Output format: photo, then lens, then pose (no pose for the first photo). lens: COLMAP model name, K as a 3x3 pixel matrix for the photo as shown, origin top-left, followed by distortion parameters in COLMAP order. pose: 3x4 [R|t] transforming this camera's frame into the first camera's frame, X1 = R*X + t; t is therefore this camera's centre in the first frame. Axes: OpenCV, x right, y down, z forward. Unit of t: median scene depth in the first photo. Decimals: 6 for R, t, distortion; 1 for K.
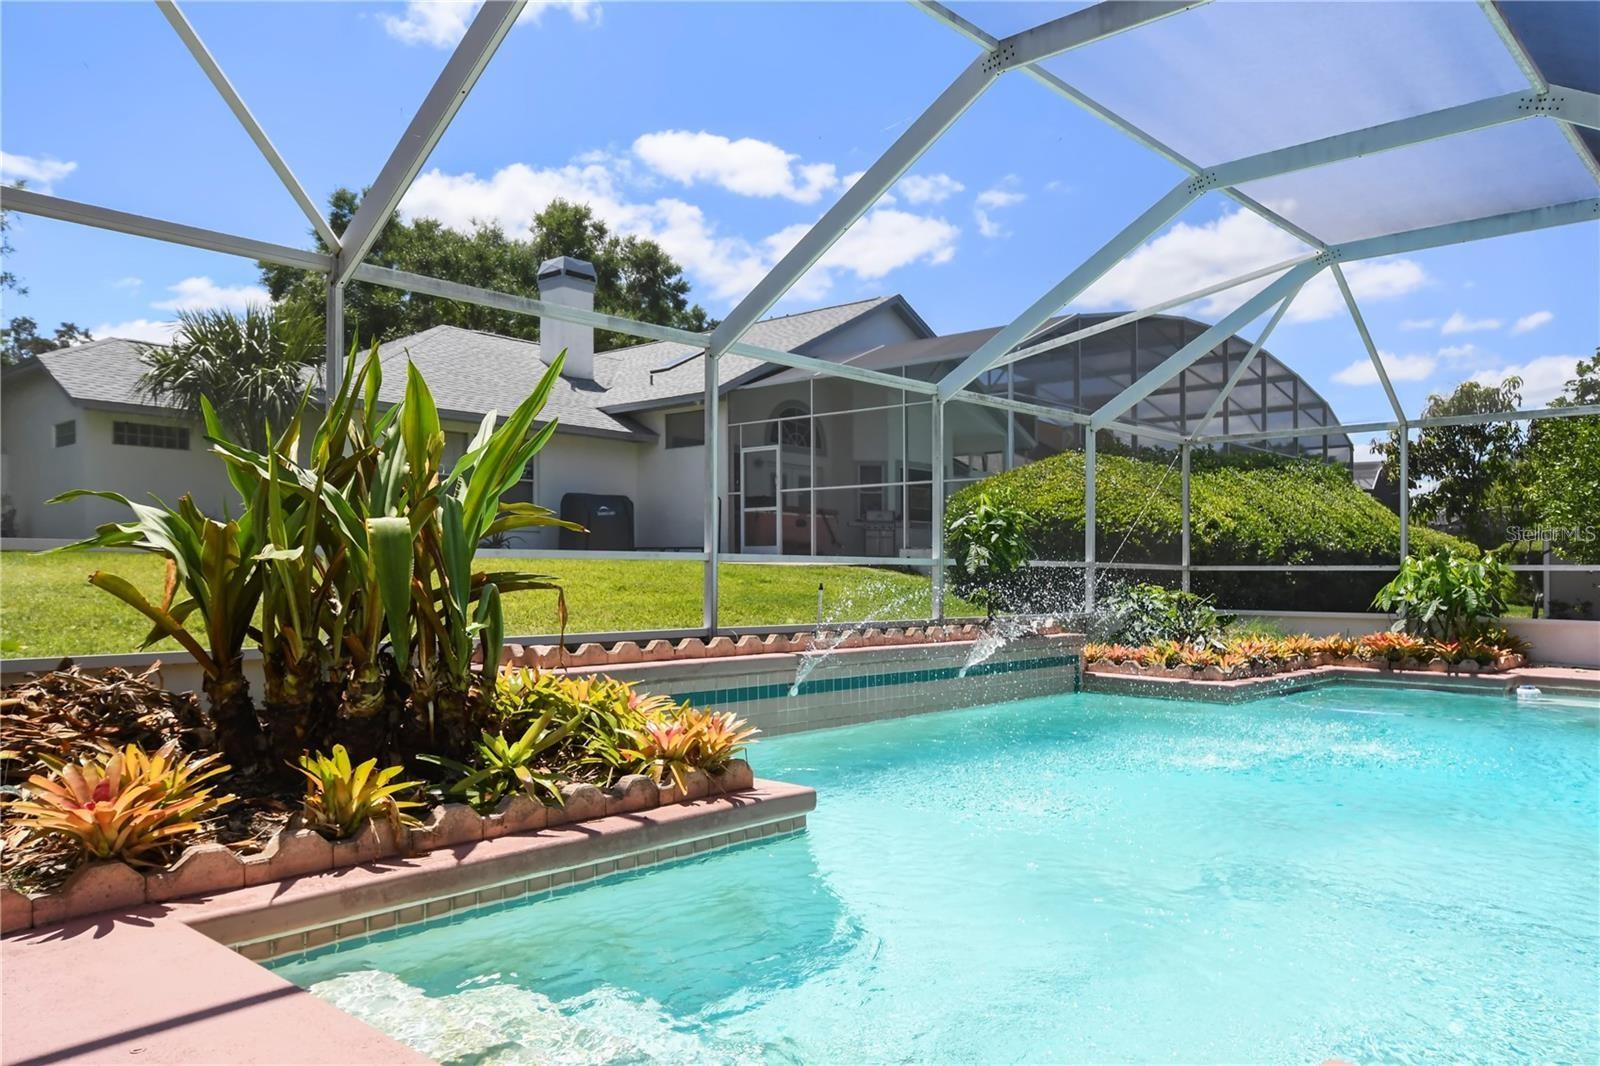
lens RADIAL K [[1140.4, 0, 812.0], [0, 1140.4, 536.8], [0, 0, 1]] dist [0.025659, 0.000617]
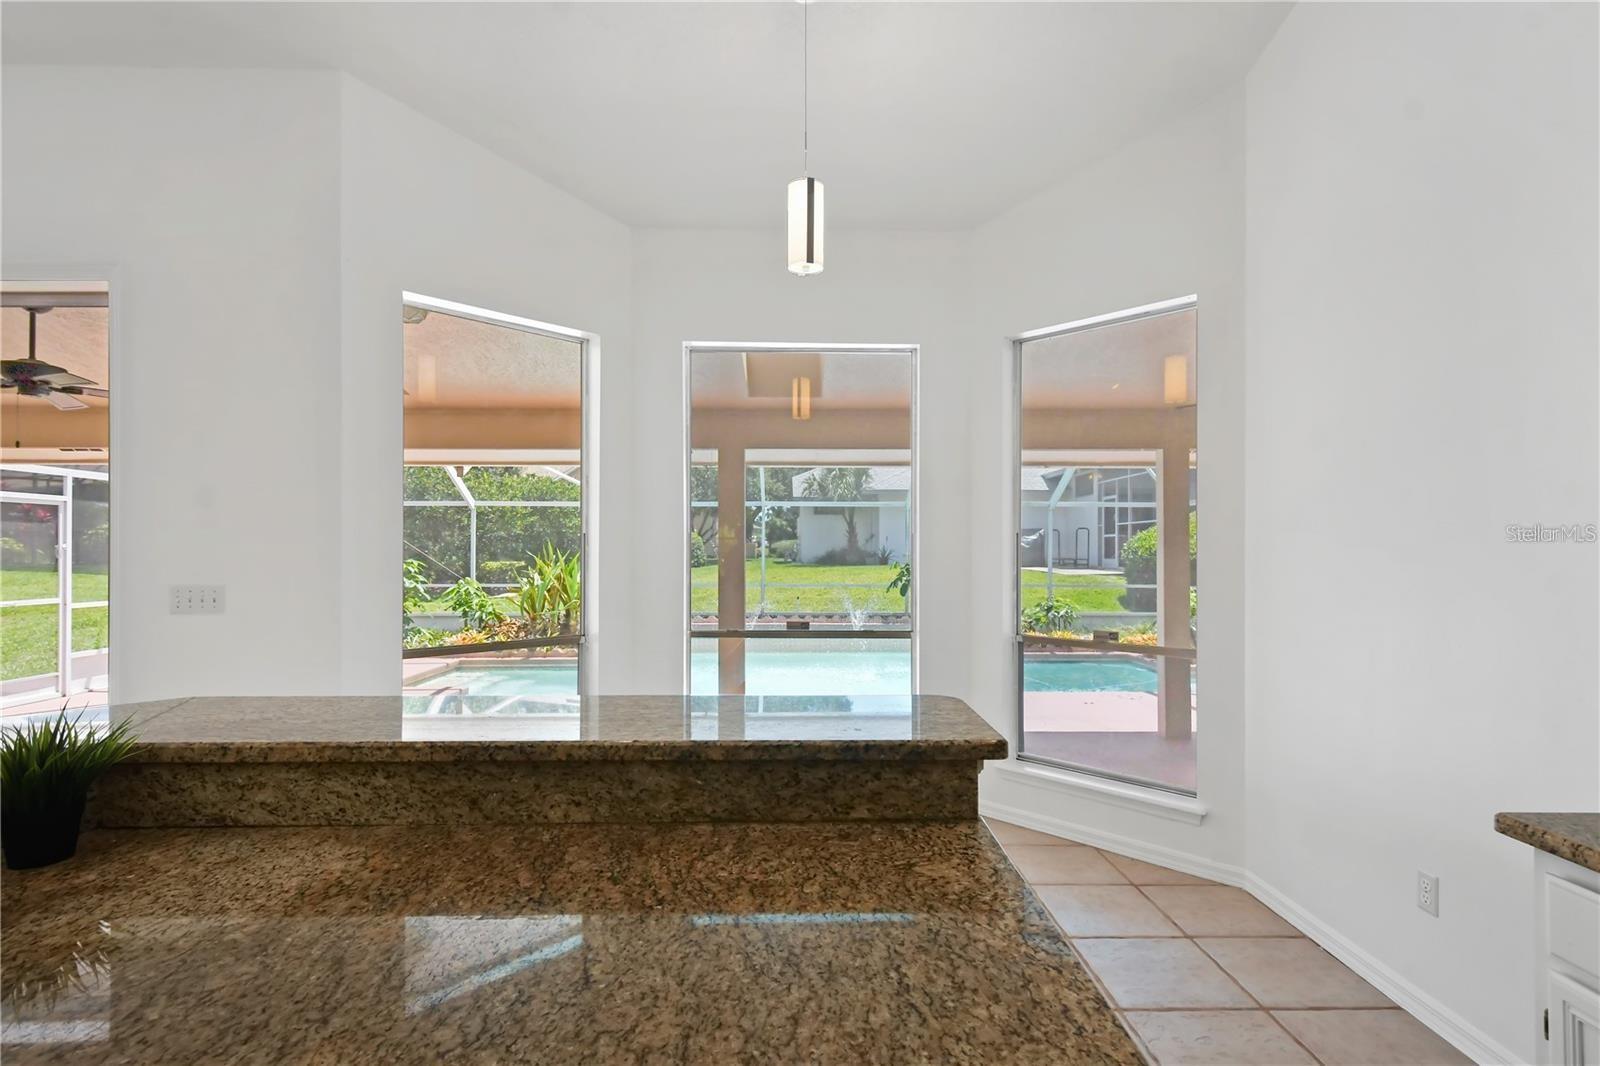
lens RADIAL K [[781.0, 0, 807.2], [0, 781.0, 546.9], [0, 0, 1]] dist [0.010482, -0.000869]
pose [[0.683211, -0.009491, -0.730159, 1.012956], [0.025737, 0.999607, 0.011089, -0.068081], [0.729767, -0.026368, 0.683187, -0.119878]]
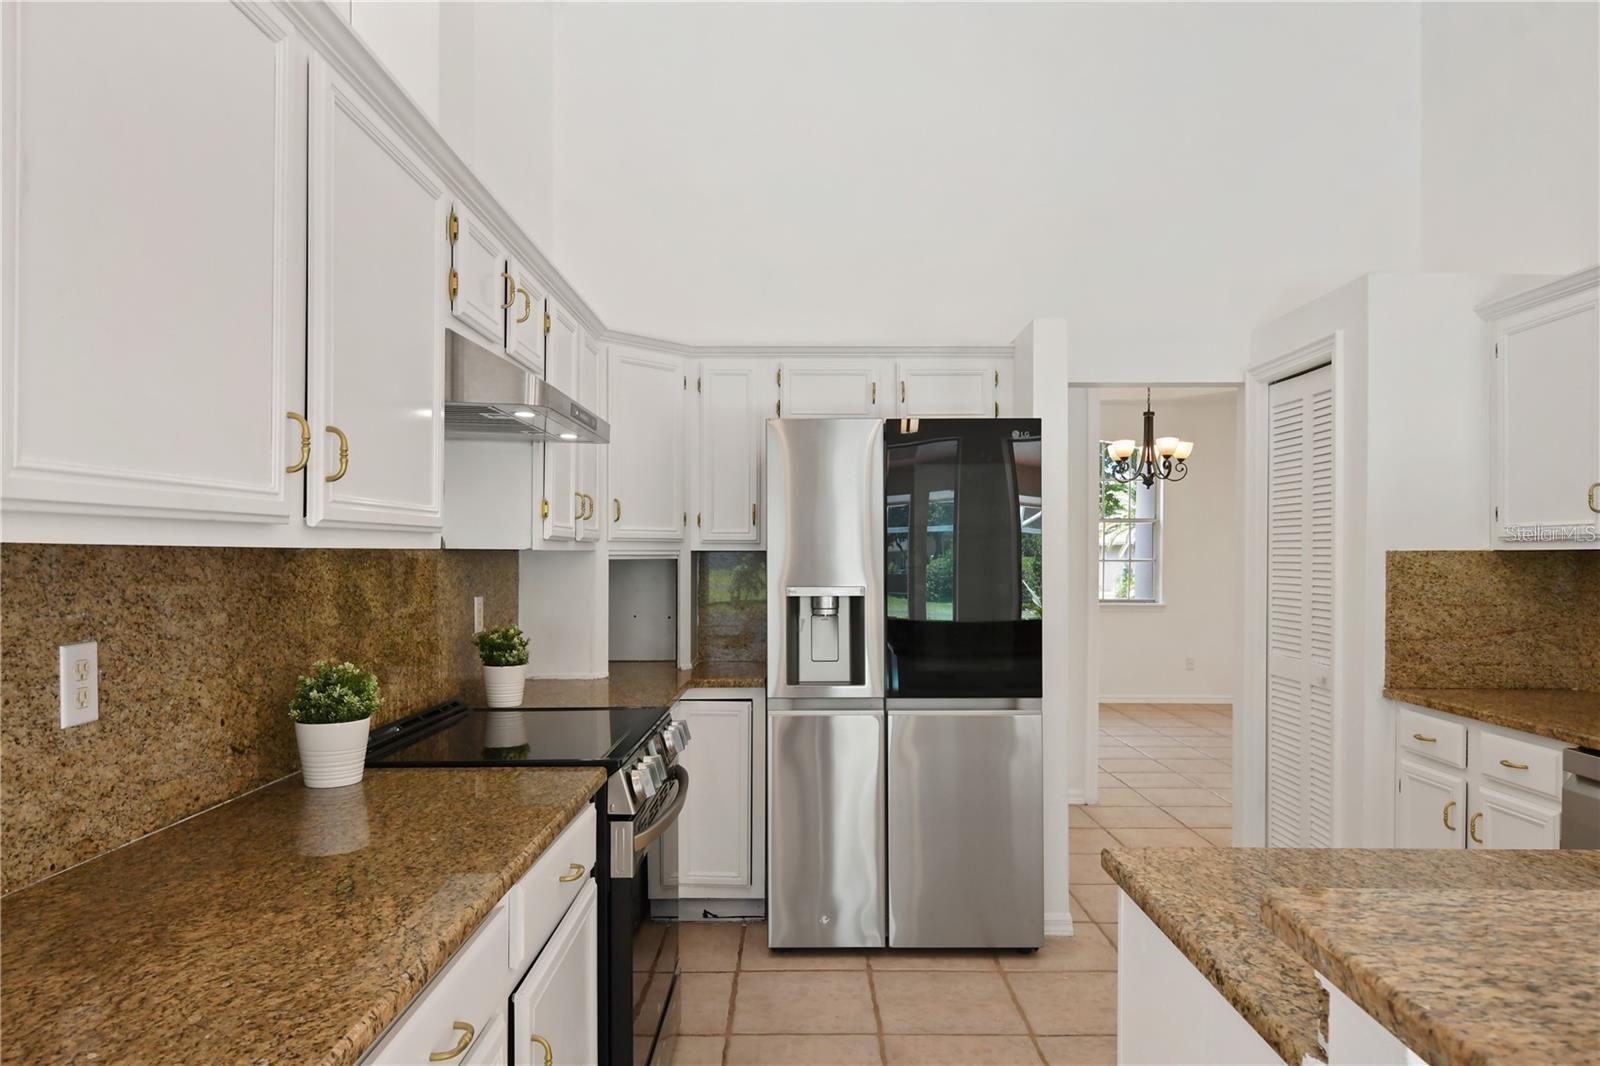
lens RADIAL K [[1002.8, 0, 802.3], [0, 1002.8, 563.6], [0, 0, 1]] dist [0.008622, -0.001629]
pose [[-0.669581, -0.013293, 0.742620, 0.901247], [-0.028520, 0.999563, -0.007822, -0.063325], [-0.742191, -0.026418, -0.669668, 0.085952]]
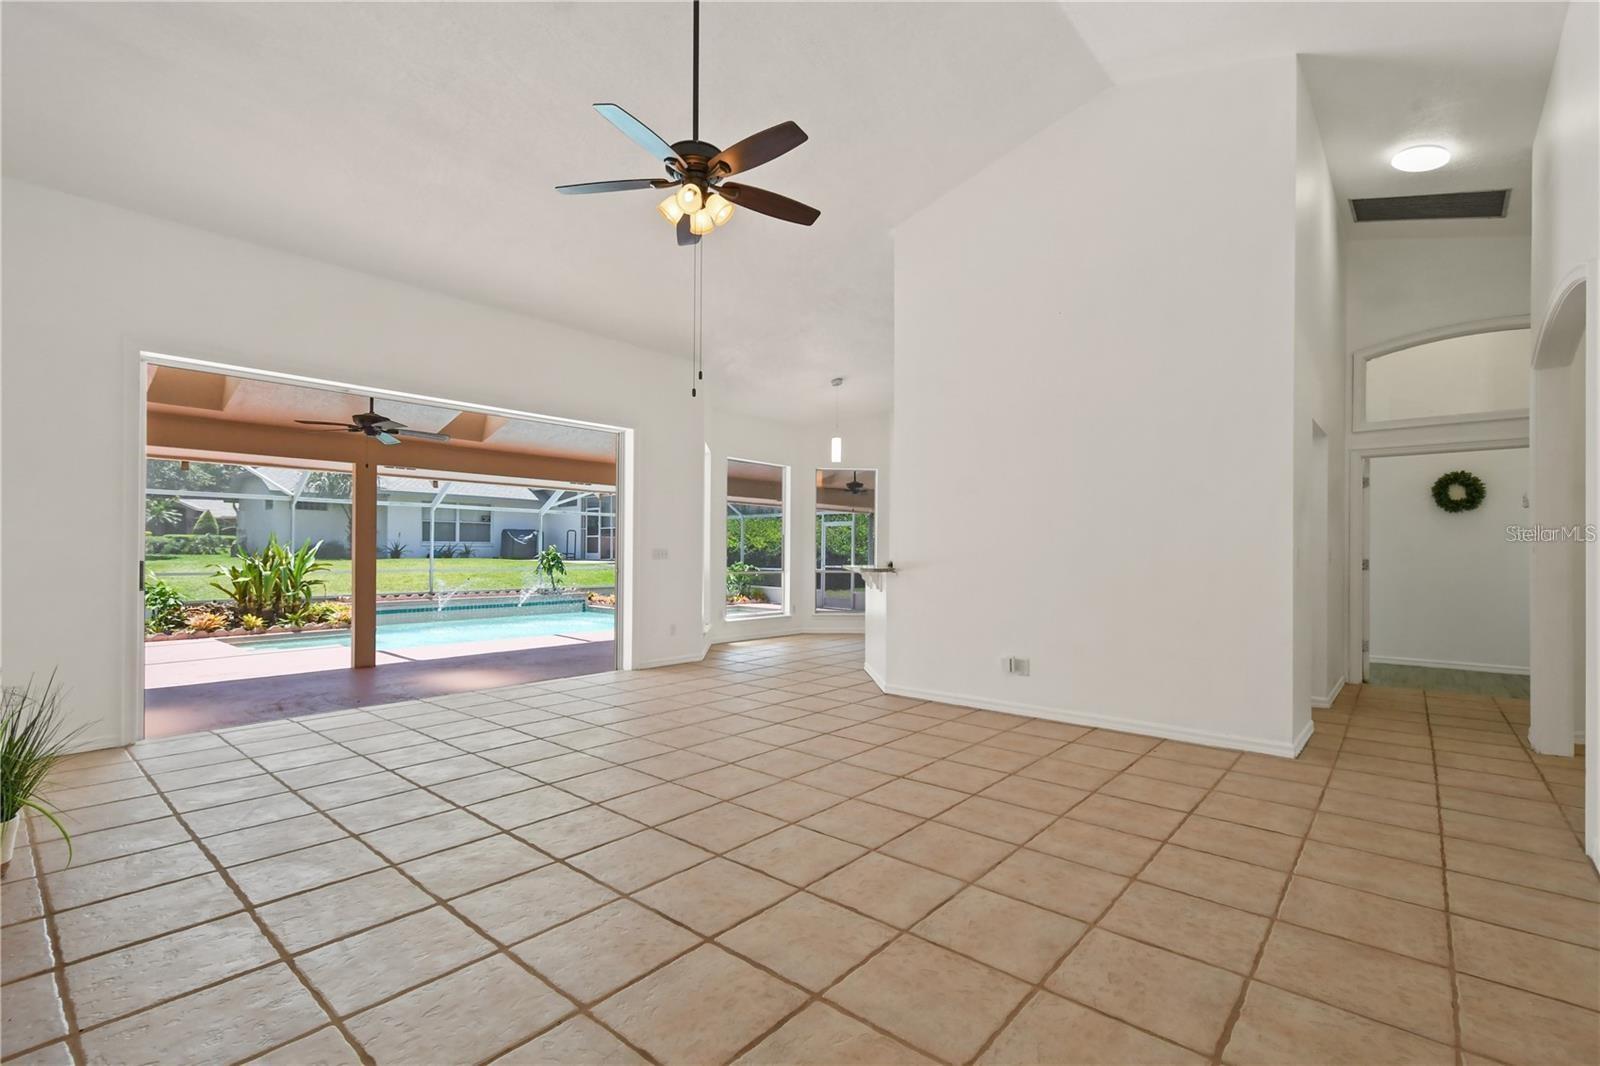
lens RADIAL K [[711.4, 0, 809.3], [0, 711.4, 550.0], [0, 0, 1]] dist [0.020529, -0.008473]
pose [[0.999739, -0.000759, 0.022846, 0.750336], [0.000161, 0.999657, 0.026171, -0.073986], [-0.022858, -0.026161, 0.999396, -0.856211]]
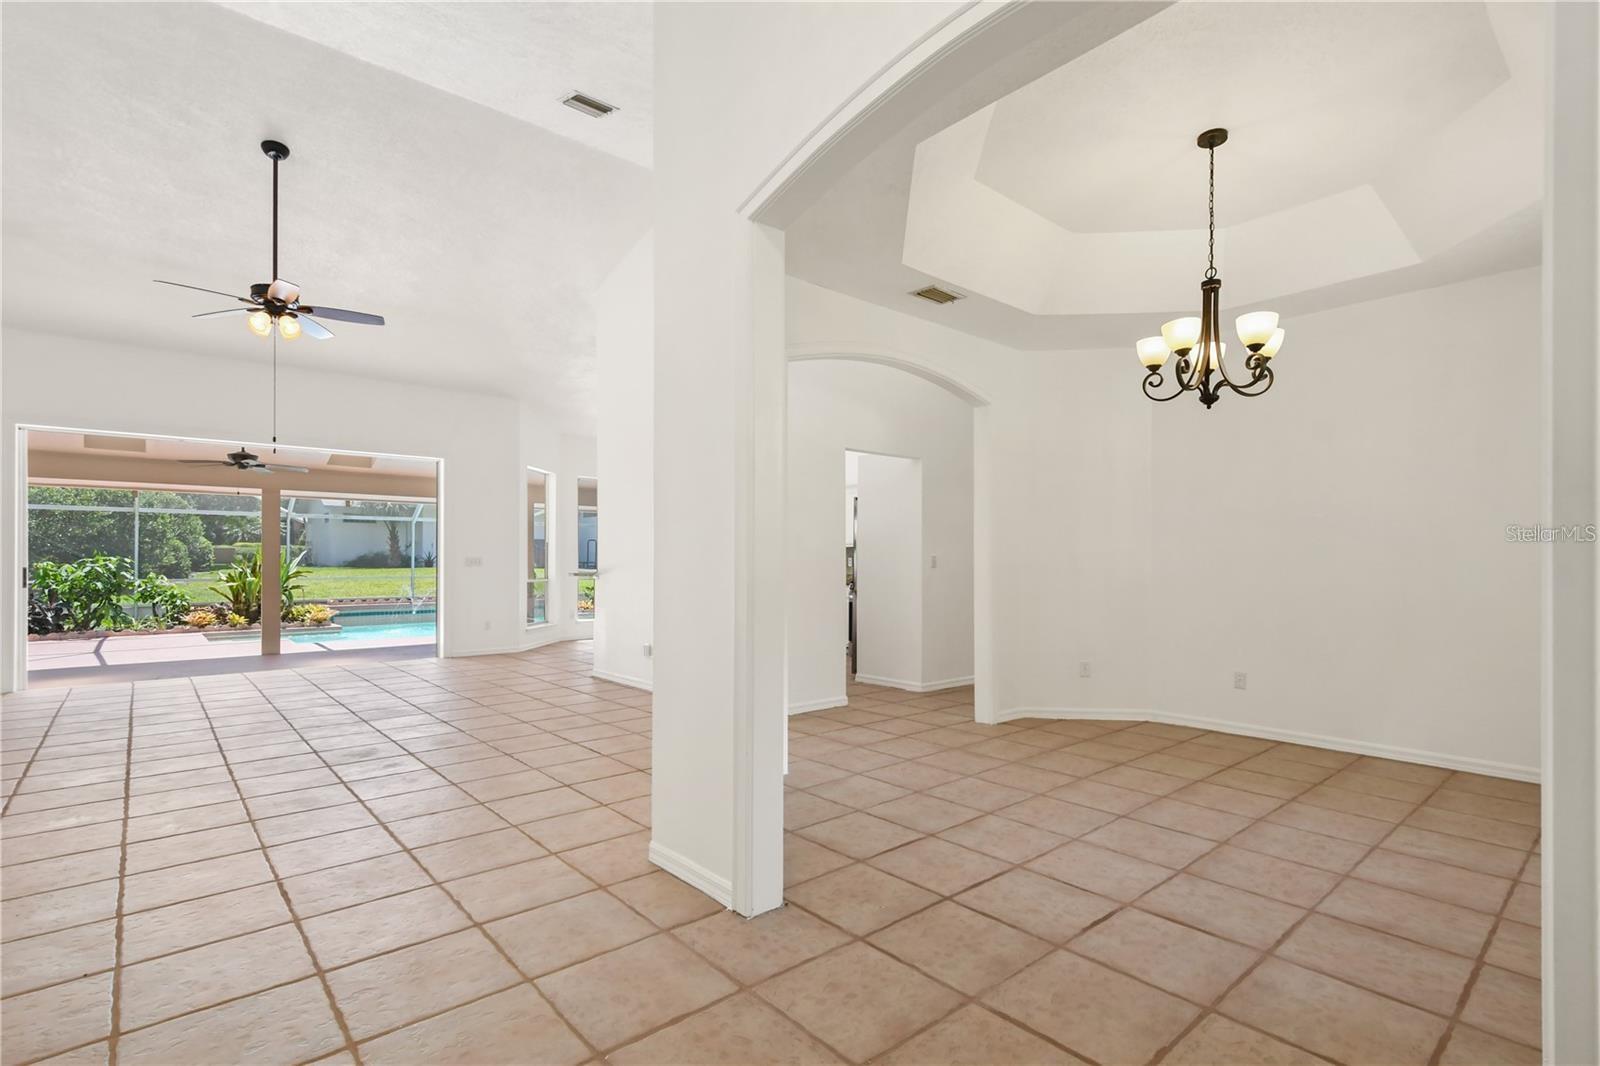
lens RADIAL K [[763.5, 0, 805.1], [0, 763.5, 558.4], [0, 0, 1]] dist [0.011653, -0.000094]
pose [[0.991974, -0.003341, -0.126398, 1.156971], [0.006606, 0.999655, 0.025423, -0.076616], [0.126269, -0.026054, 0.991654, -1.008001]]
